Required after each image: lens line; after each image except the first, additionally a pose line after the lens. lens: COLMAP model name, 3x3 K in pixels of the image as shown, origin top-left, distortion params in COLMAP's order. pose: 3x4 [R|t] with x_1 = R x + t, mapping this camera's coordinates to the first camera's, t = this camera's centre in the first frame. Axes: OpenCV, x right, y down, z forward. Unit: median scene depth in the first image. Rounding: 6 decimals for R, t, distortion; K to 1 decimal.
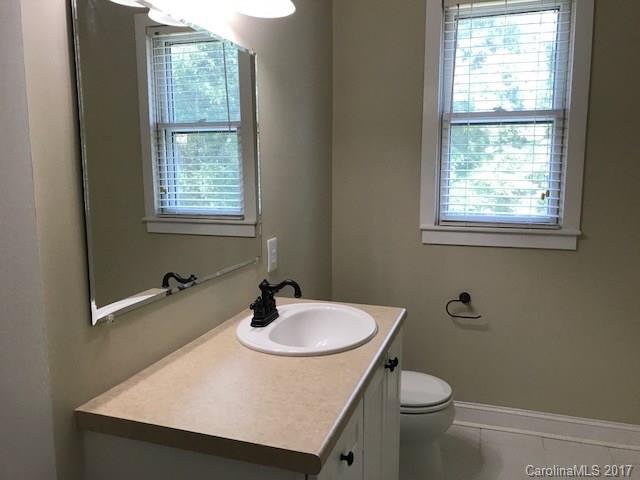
lens RADIAL K [[531.2, 0, 320.0], [0, 531.2, 240.0], [0, 0, 1]] dist [0.031404, -0.015296]
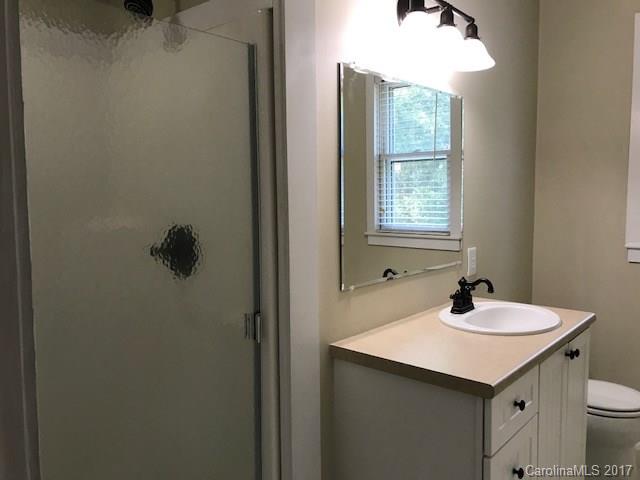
lens RADIAL K [[531.2, 0, 320.0], [0, 531.2, 240.0], [0, 0, 1]] dist [0.031404, -0.015296]
pose [[0.925398, 0.027168, -0.378021, 0.031827], [-0.045657, 0.998155, -0.040032, 0.030788], [0.376236, 0.054305, 0.924931, -0.164574]]
